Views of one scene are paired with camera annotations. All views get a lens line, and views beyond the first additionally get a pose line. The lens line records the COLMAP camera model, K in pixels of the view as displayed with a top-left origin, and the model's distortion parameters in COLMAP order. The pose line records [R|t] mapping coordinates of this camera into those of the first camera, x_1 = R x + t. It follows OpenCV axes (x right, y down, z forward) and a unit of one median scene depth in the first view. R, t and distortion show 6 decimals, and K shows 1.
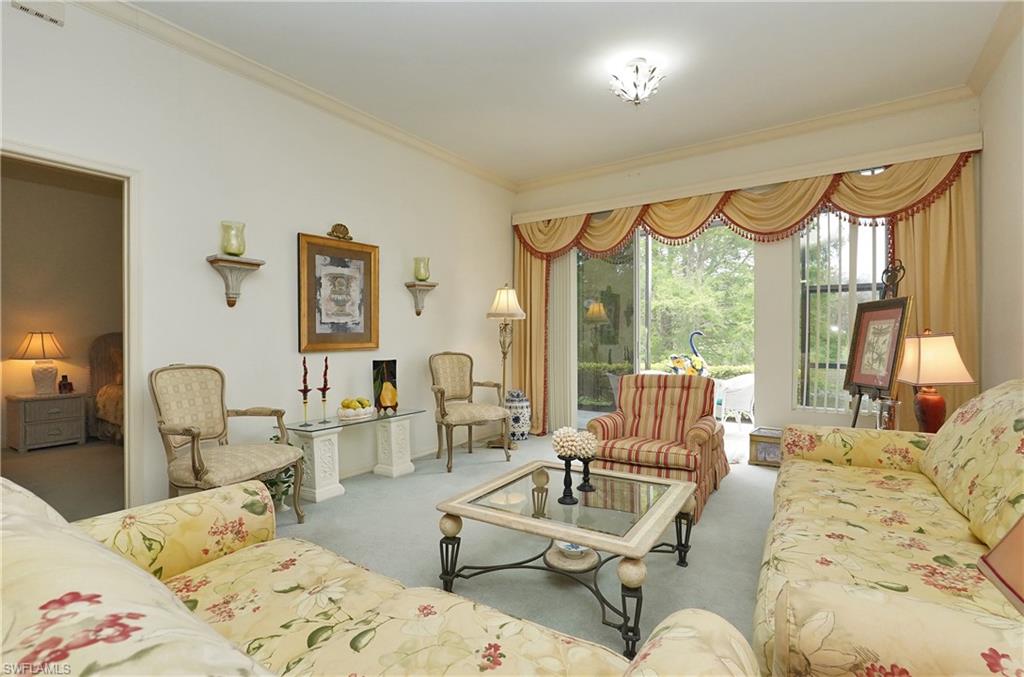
lens RADIAL K [[473.8, 0, 529.3], [0, 473.8, 327.6], [0, 0, 1]] dist [-0.014392, 0.008560]
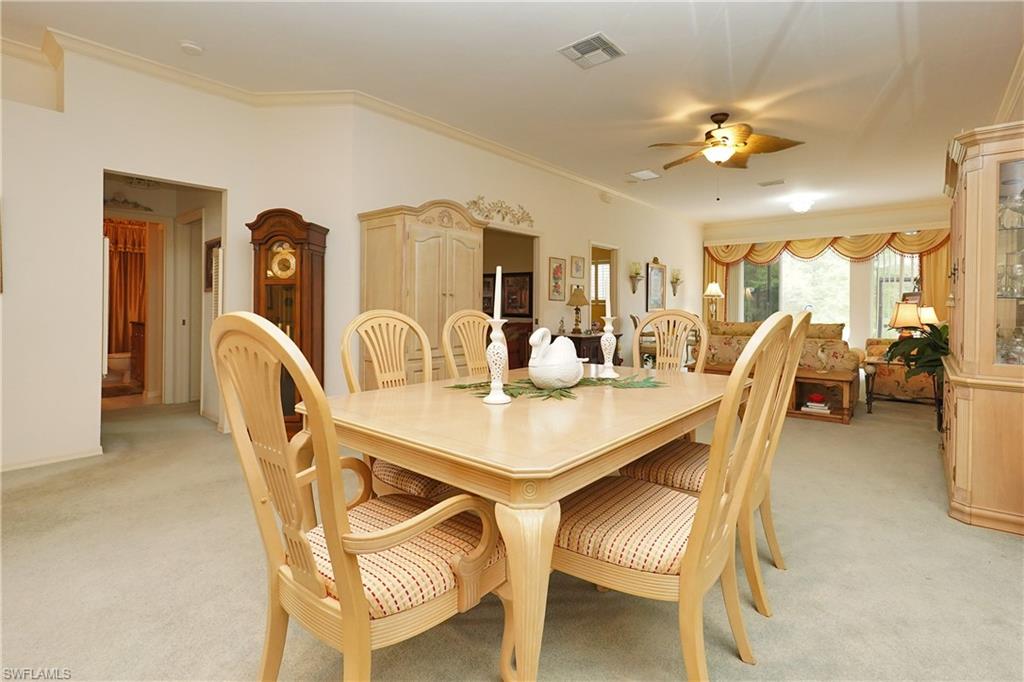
lens RADIAL K [[473.8, 0, 518.8], [0, 473.8, 307.8], [0, 0, 1]] dist [-0.014392, 0.008560]
pose [[0.993540, 0.009165, -0.113111, -0.851415], [-0.007742, 0.999885, 0.013013, 0.001870], [0.113218, -0.012053, 0.993497, -1.417655]]
